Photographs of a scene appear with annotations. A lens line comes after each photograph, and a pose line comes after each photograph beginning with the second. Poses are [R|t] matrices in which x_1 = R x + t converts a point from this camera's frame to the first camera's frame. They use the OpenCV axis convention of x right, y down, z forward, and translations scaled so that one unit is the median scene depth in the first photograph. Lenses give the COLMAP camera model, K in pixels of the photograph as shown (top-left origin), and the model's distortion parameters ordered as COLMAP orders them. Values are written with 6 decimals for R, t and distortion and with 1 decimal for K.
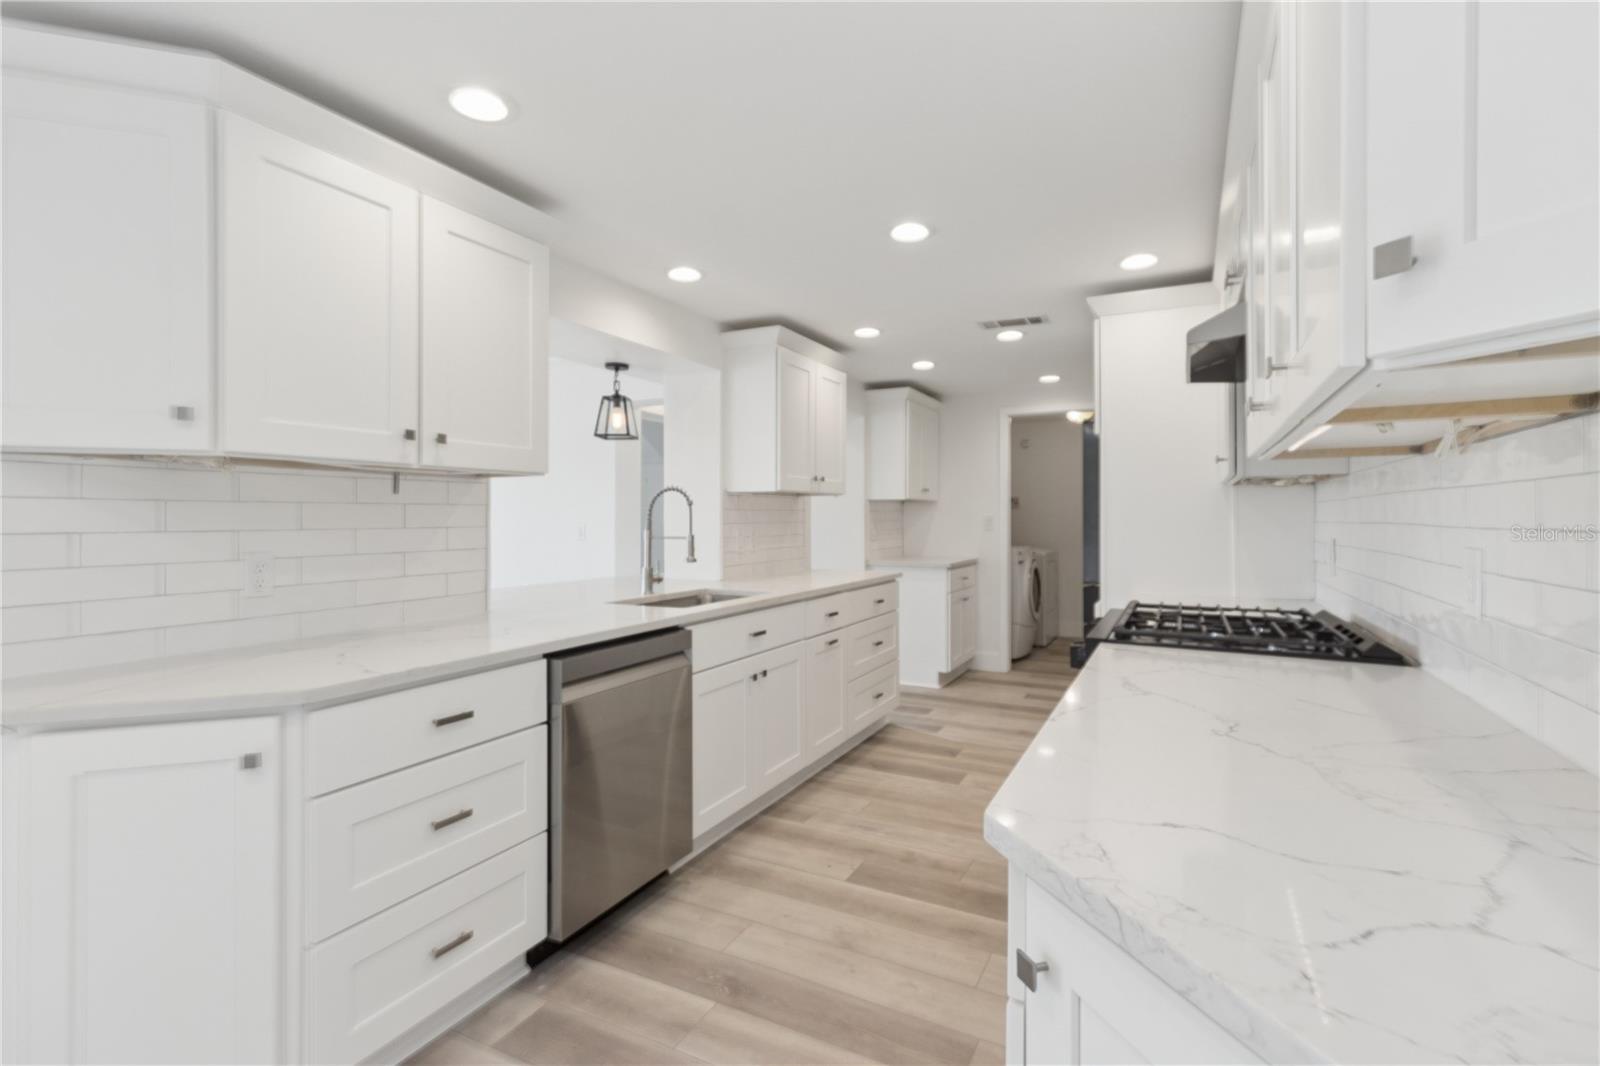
lens RADIAL K [[751.6, 0, 822.8], [0, 751.6, 509.9], [0, 0, 1]] dist [0.003799, -0.001096]
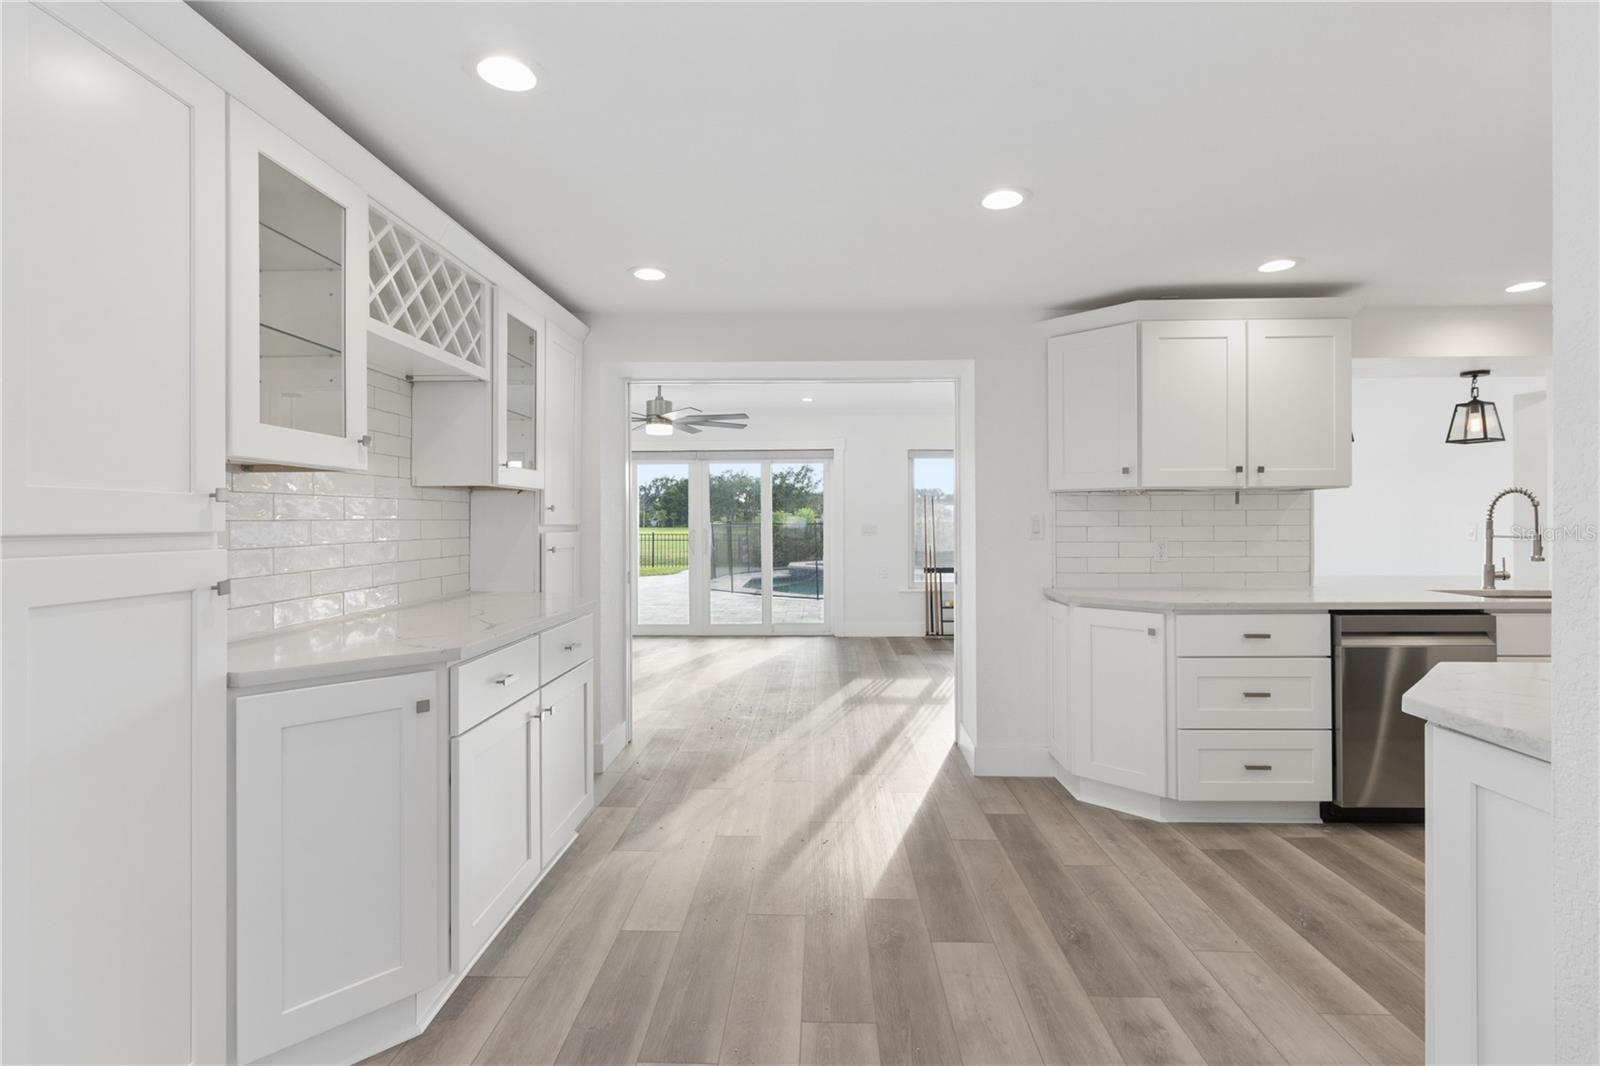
lens RADIAL K [[751.6, 0, 802.7], [0, 751.6, 524.3], [0, 0, 1]] dist [0.003799, -0.001096]
pose [[0.426049, 0.003846, -0.904692, 0.520799], [0.013809, 0.999847, 0.010754, -0.009066], [0.904595, -0.017075, 0.425931, -0.559194]]
